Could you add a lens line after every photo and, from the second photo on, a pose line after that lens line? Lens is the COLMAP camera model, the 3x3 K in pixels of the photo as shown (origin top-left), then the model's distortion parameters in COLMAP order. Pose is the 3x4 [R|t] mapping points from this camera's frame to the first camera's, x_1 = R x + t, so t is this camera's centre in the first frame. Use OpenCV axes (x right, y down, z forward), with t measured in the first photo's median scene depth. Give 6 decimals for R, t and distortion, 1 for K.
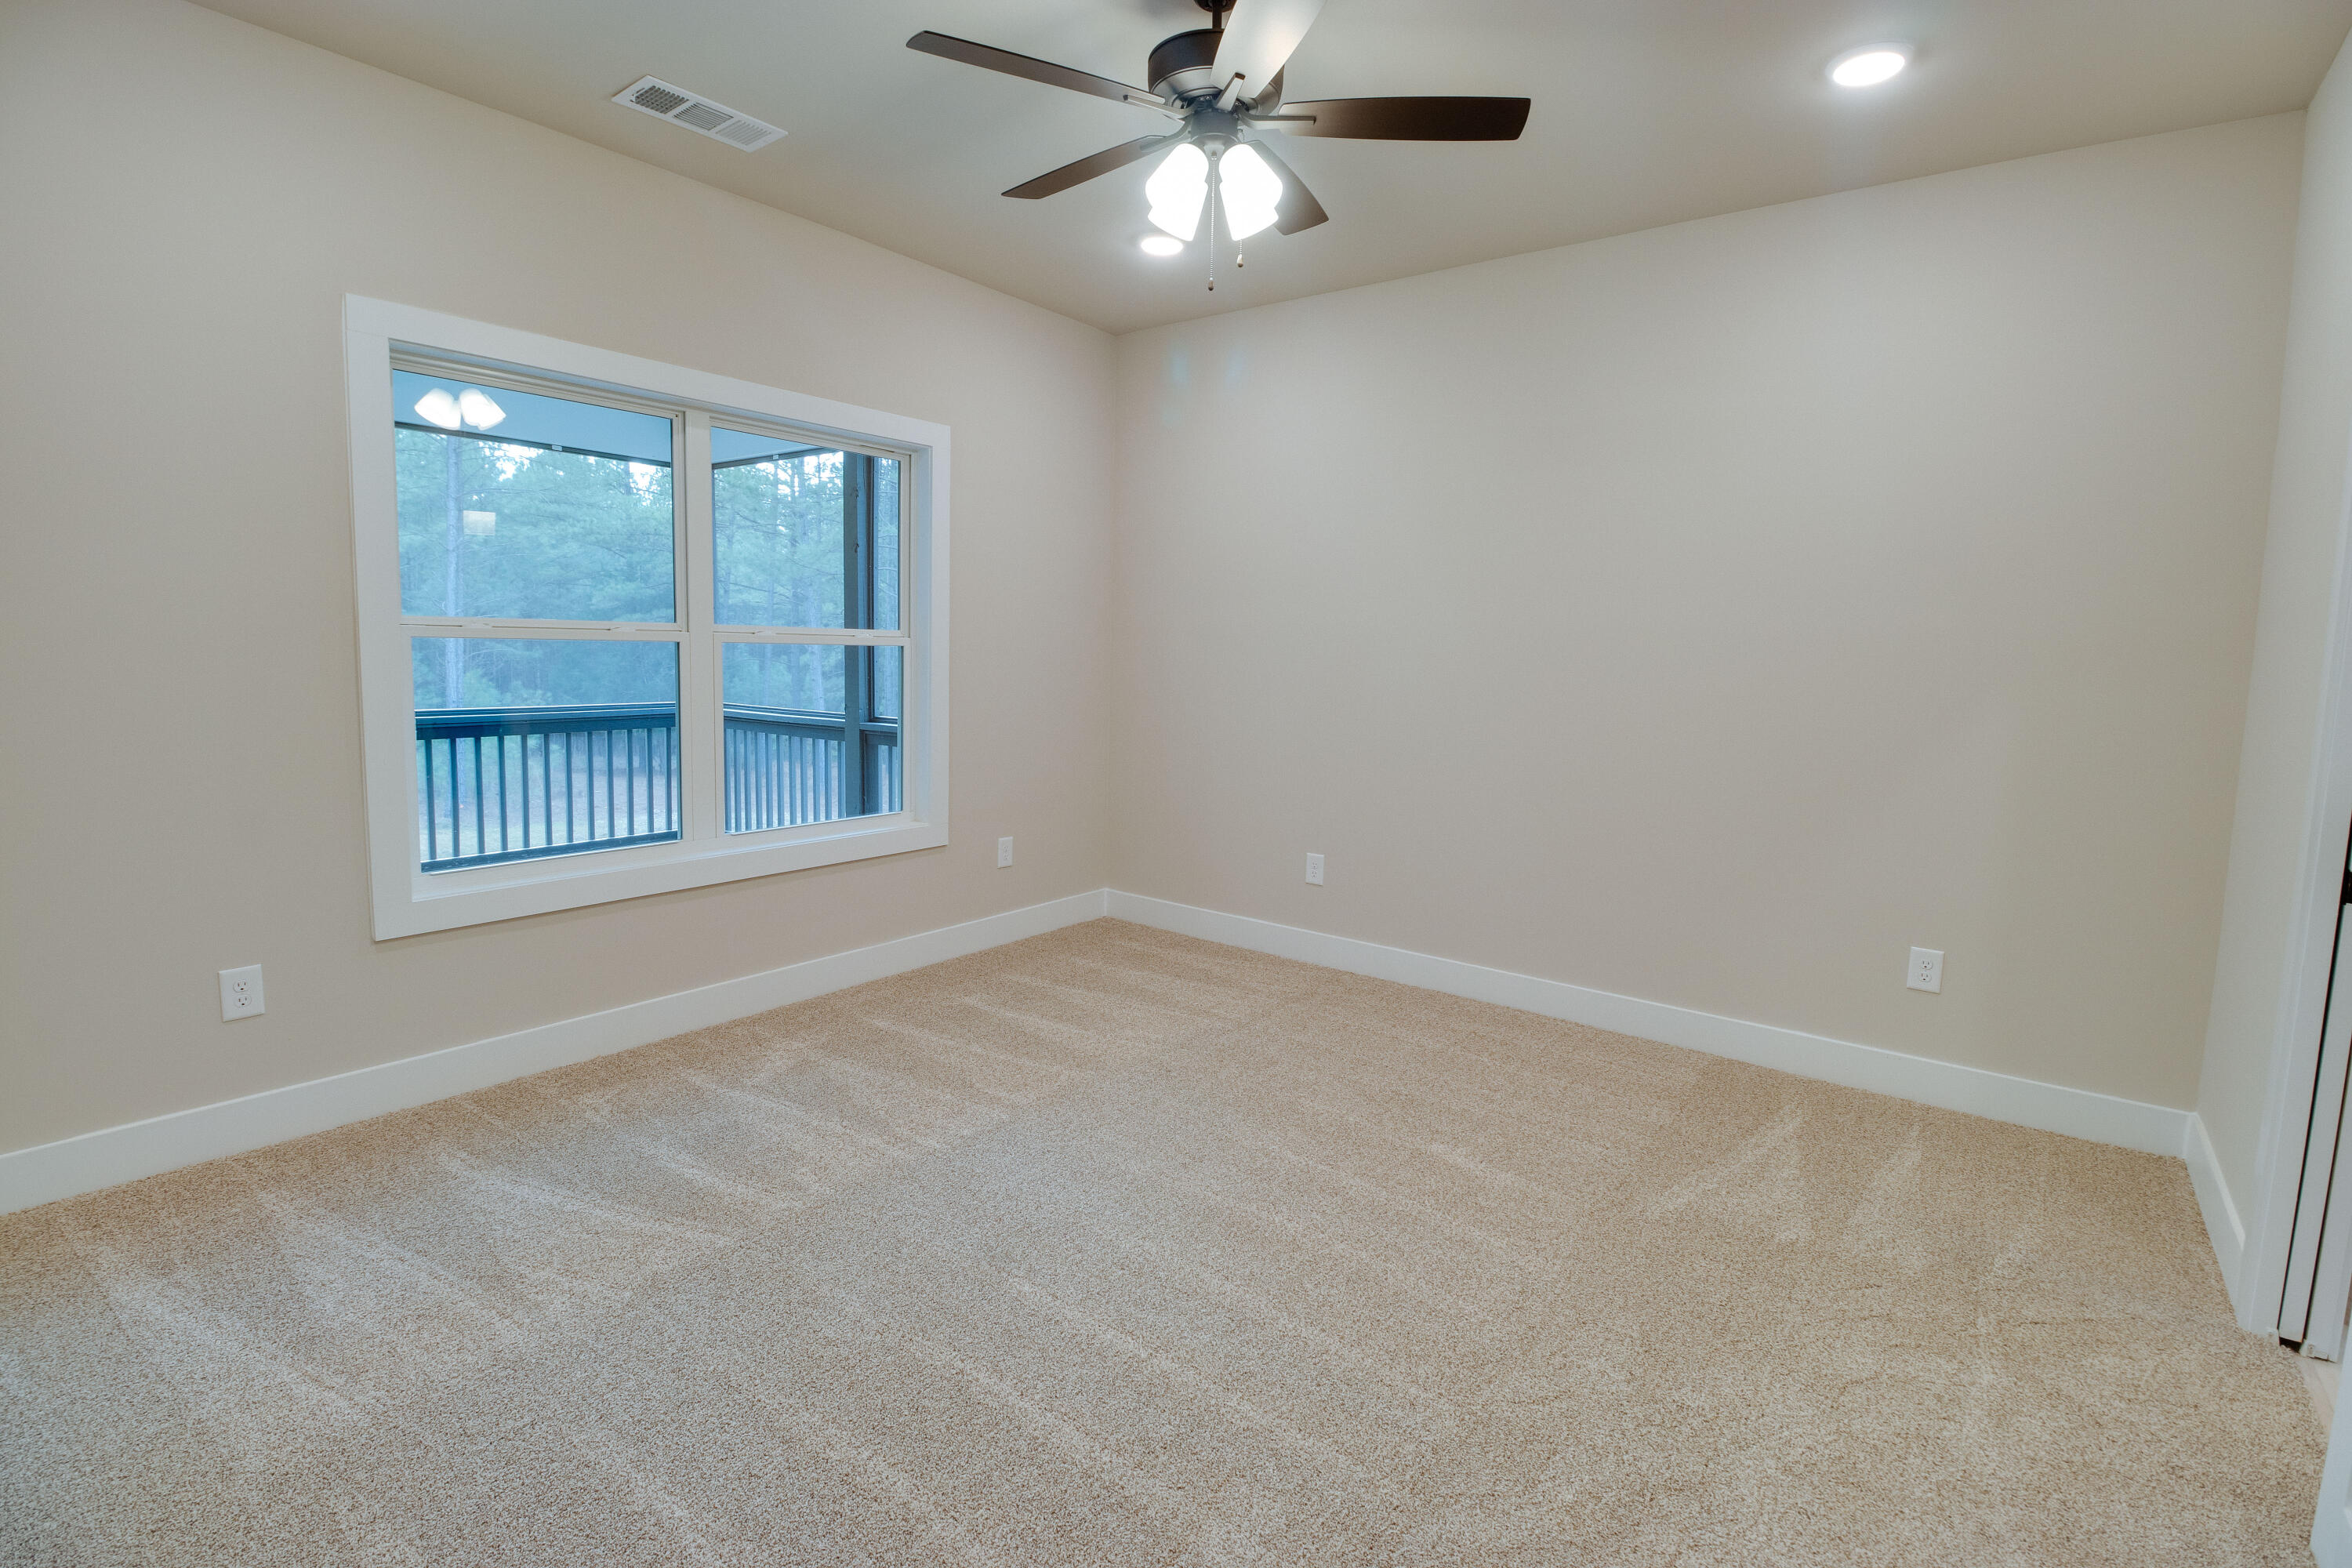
lens RADIAL K [[1089.1, 0, 1181.7], [0, 1089.1, 765.0], [0, 0, 1]] dist [-0.003464, -0.008245]
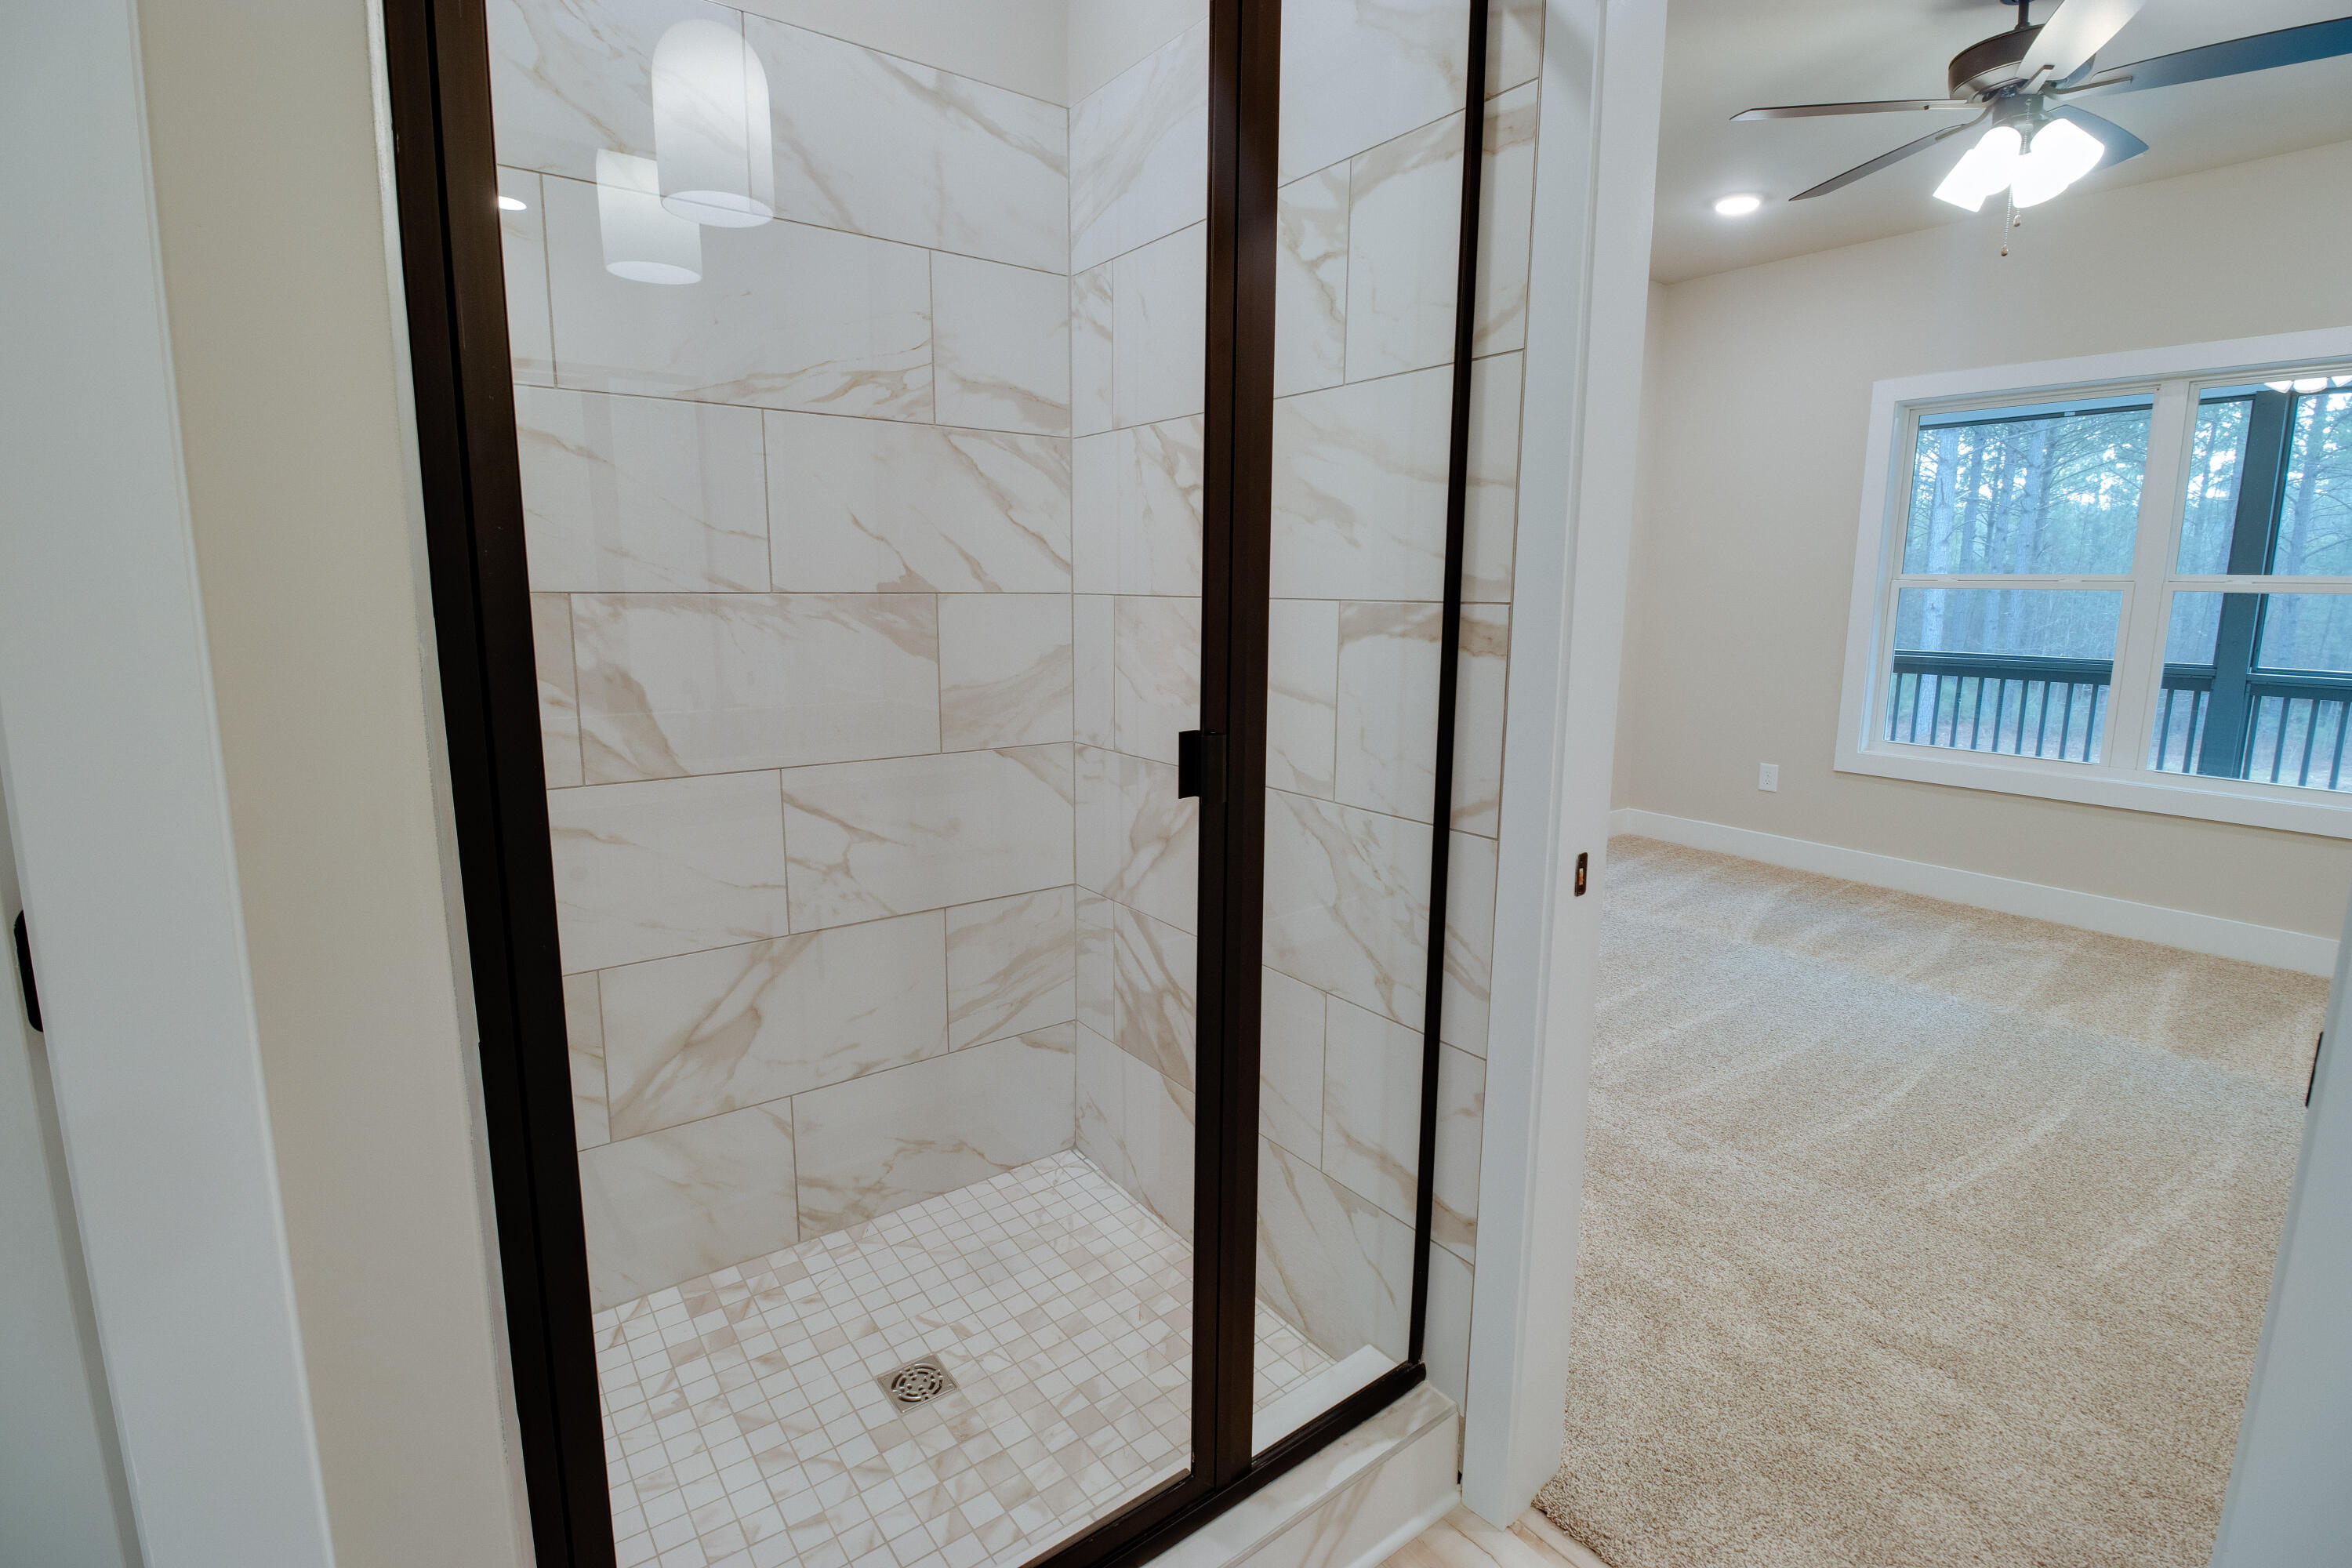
lens RADIAL K [[1089.1, 0, 1169.1], [0, 1089.1, 778.8], [0, 0, 1]] dist [-0.003464, -0.008245]
pose [[-0.278801, 0.142546, -0.949711, 1.035035], [-0.123477, 0.975393, 0.182650, -0.005194], [0.952378, 0.168191, -0.254339, 0.406527]]
